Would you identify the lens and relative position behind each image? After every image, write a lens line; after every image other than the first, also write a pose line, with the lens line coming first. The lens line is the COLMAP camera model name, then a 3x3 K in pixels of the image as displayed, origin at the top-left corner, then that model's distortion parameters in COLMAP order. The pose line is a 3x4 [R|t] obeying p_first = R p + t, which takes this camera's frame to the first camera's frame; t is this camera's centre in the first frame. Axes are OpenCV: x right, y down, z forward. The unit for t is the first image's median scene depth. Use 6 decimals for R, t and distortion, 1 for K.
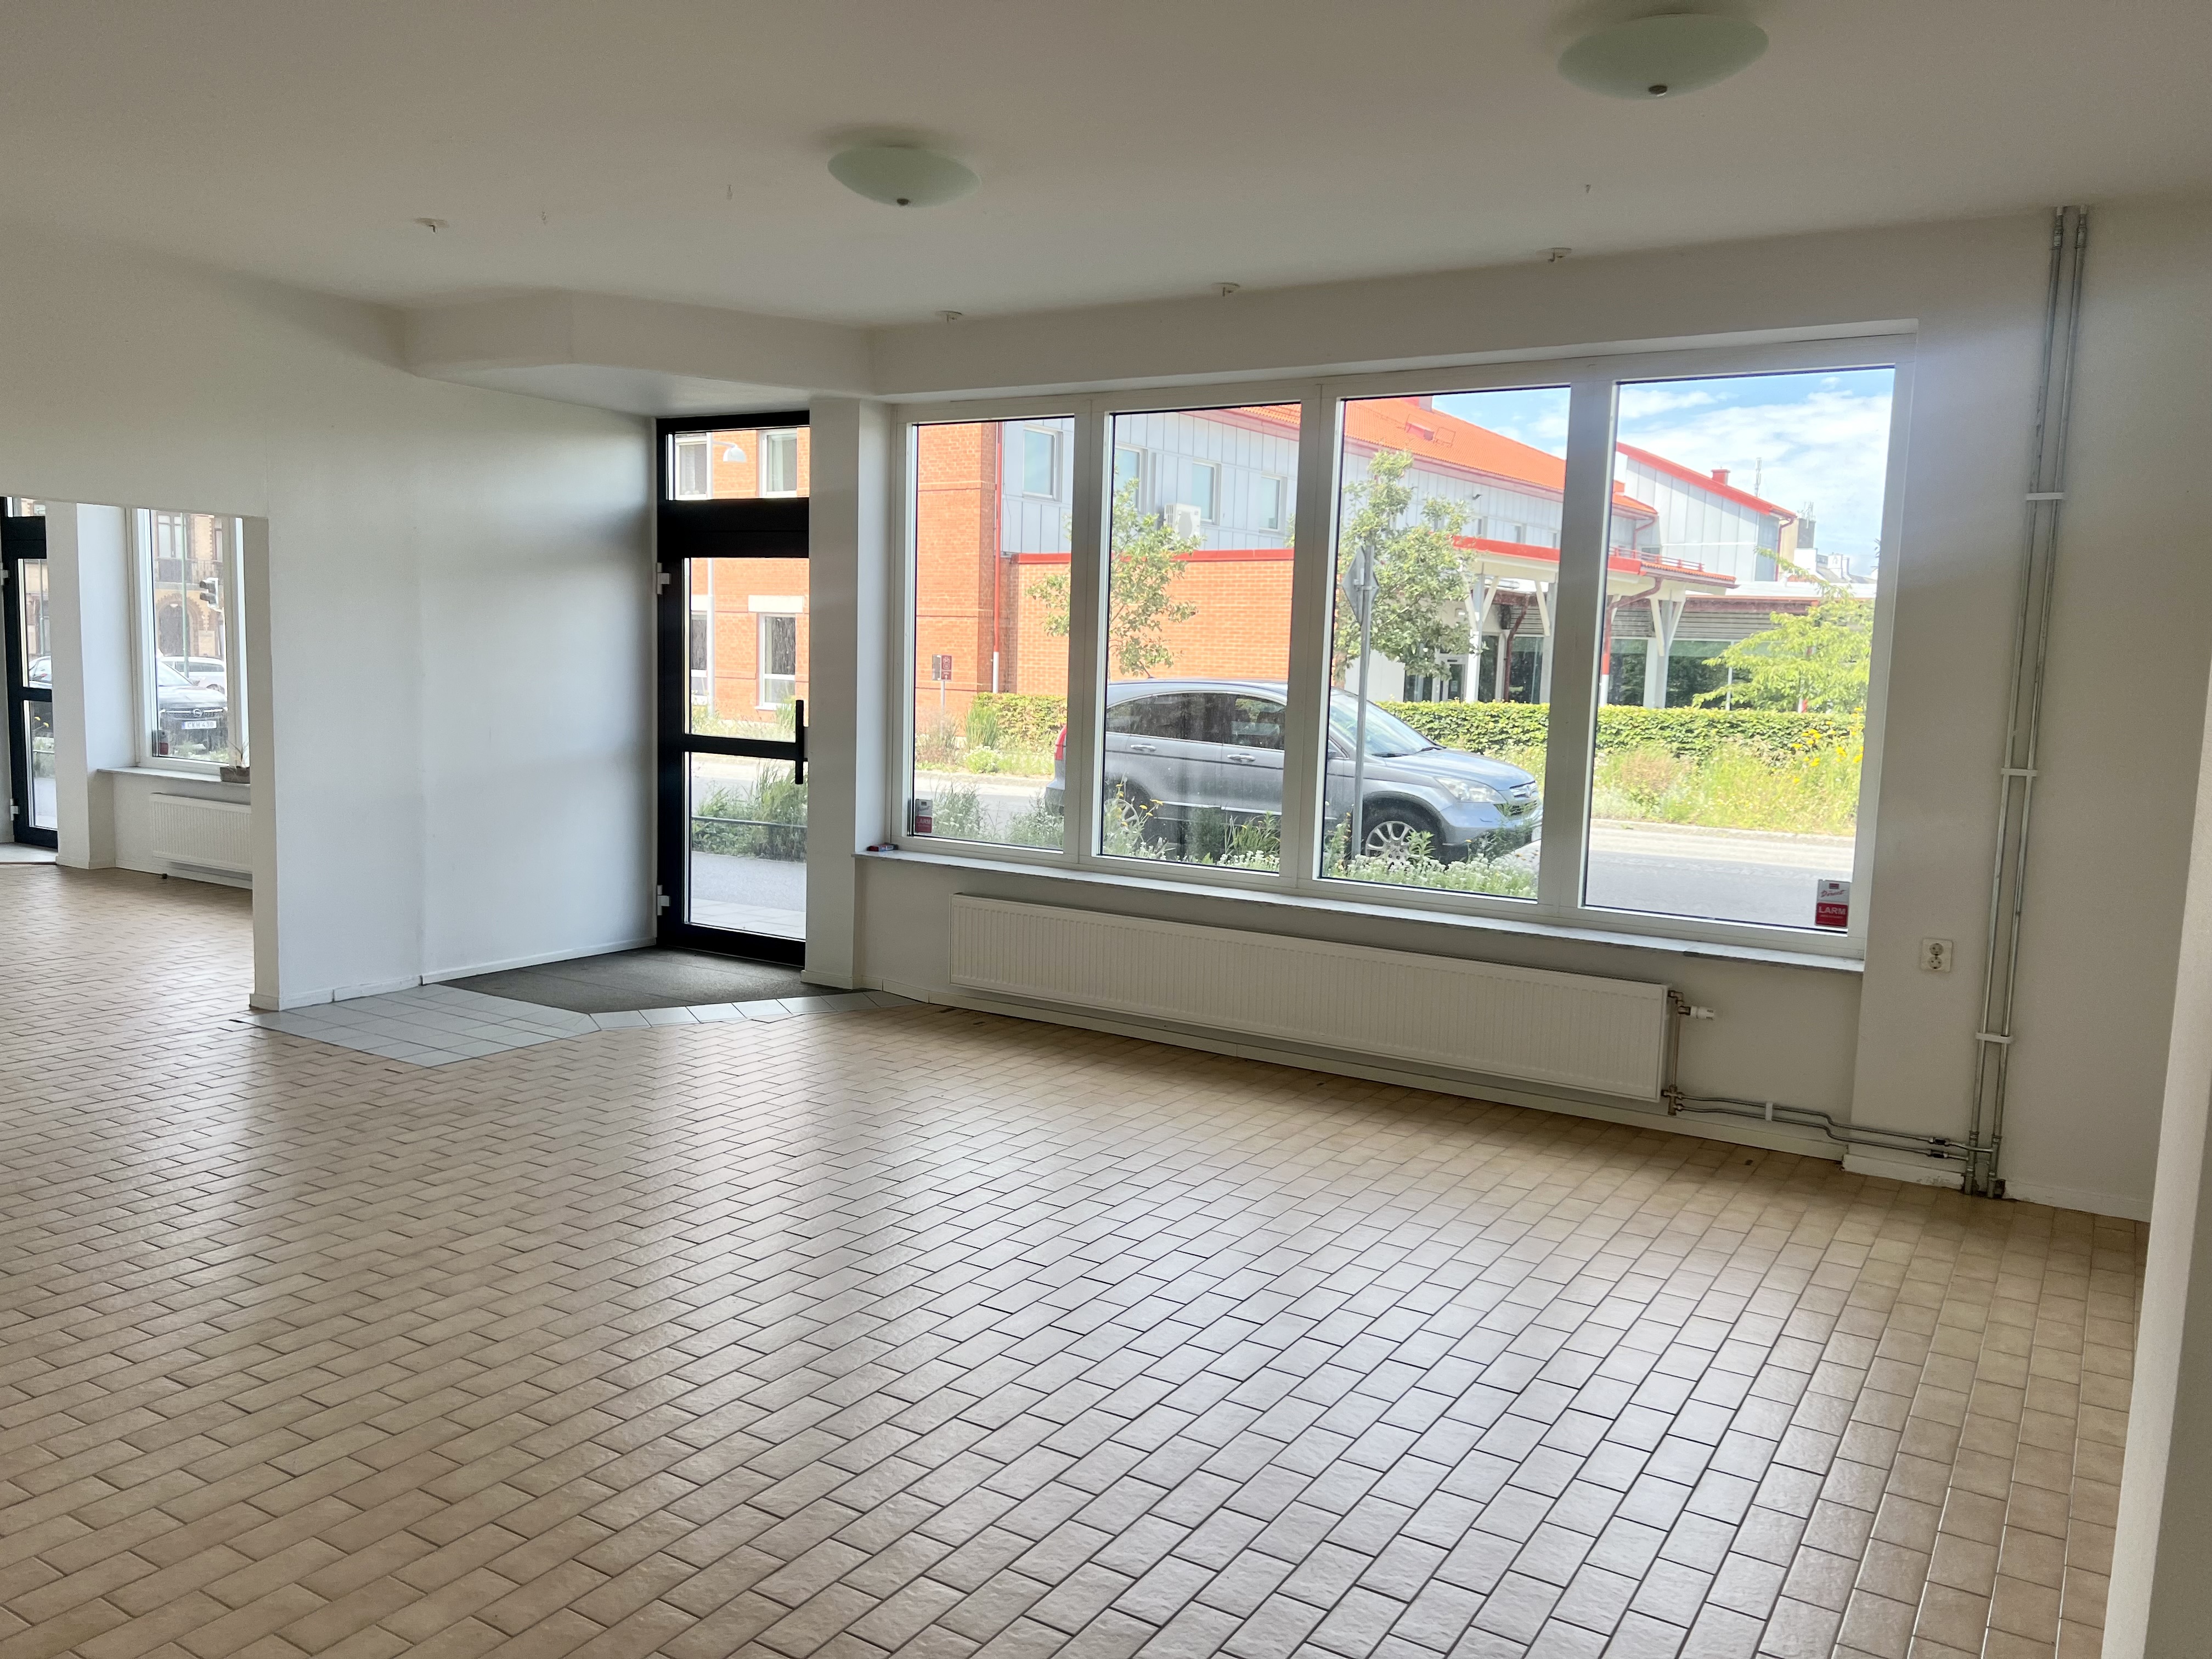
lens RADIAL K [[1664.3, 0, 1111.9], [0, 1664.3, 838.3], [0, 0, 1]] dist [0.030489, -0.002409]
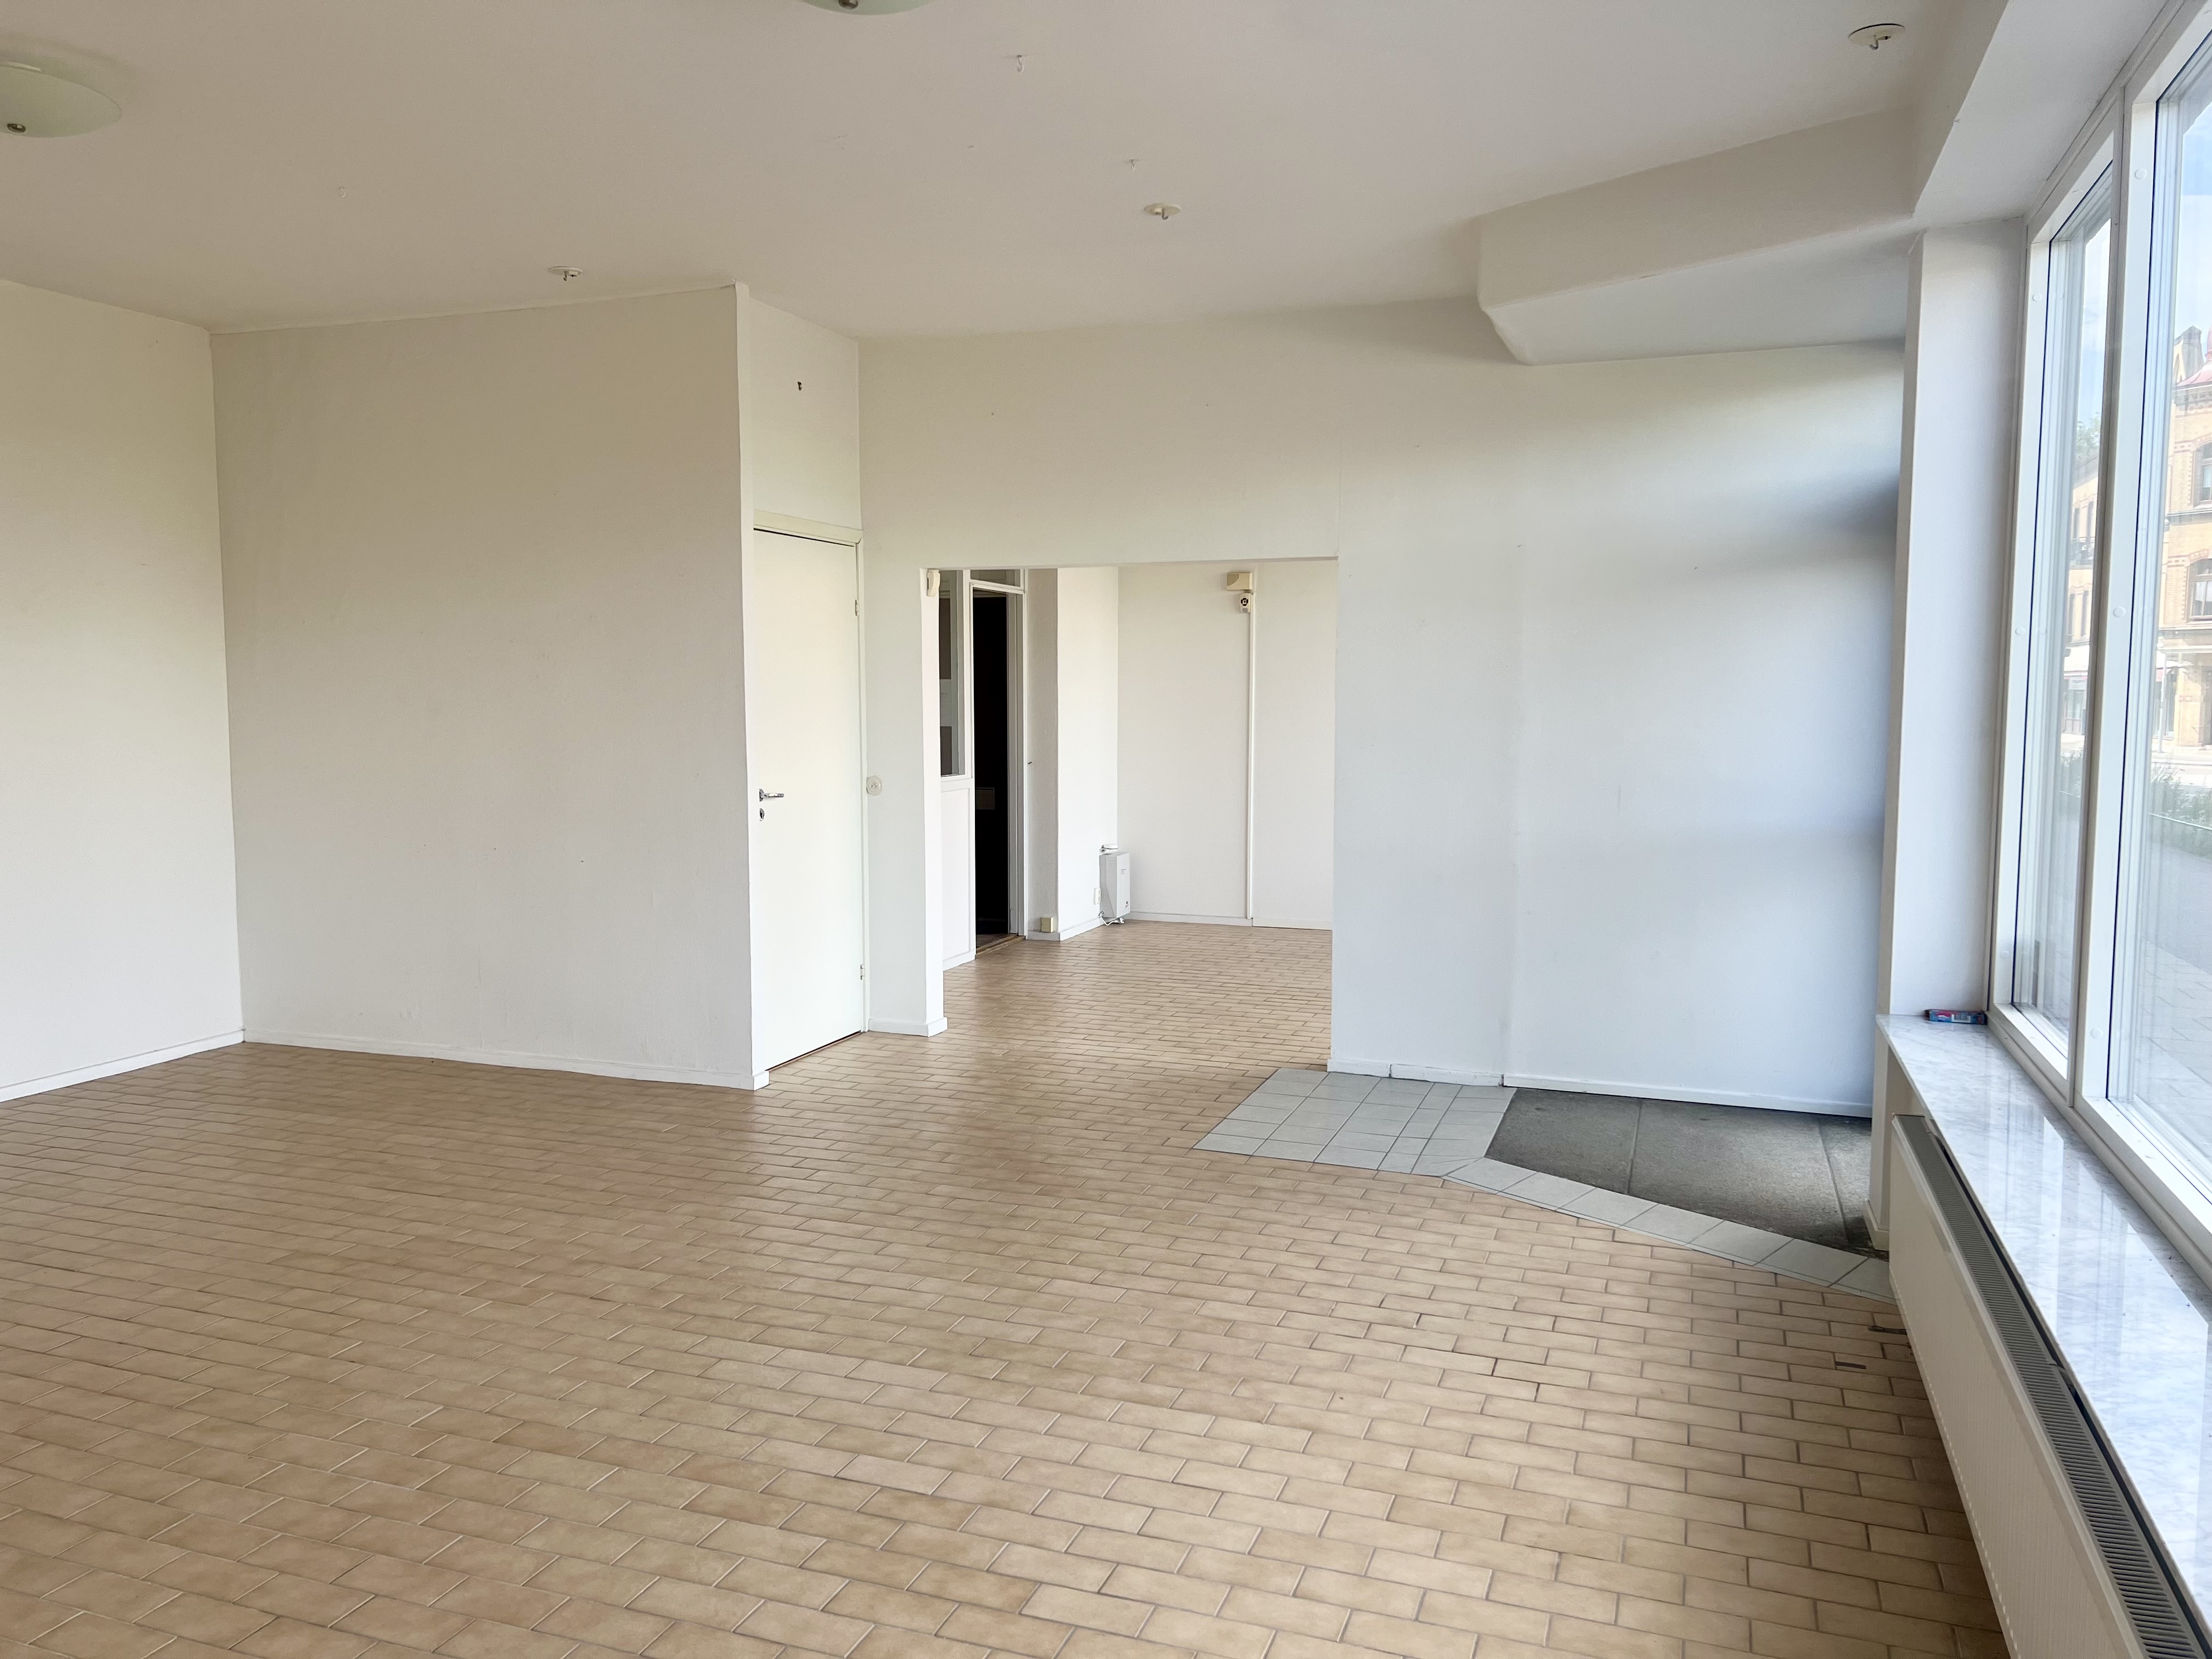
lens RADIAL K [[1664.3, 0, 1108.3], [0, 1664.3, 825.6], [0, 0, 1]] dist [0.030489, -0.002409]
pose [[0.219250, 0.059592, -0.973847, 0.198679], [-0.109479, 0.993332, 0.036136, -0.028268], [0.969507, 0.098693, 0.224313, 0.327402]]
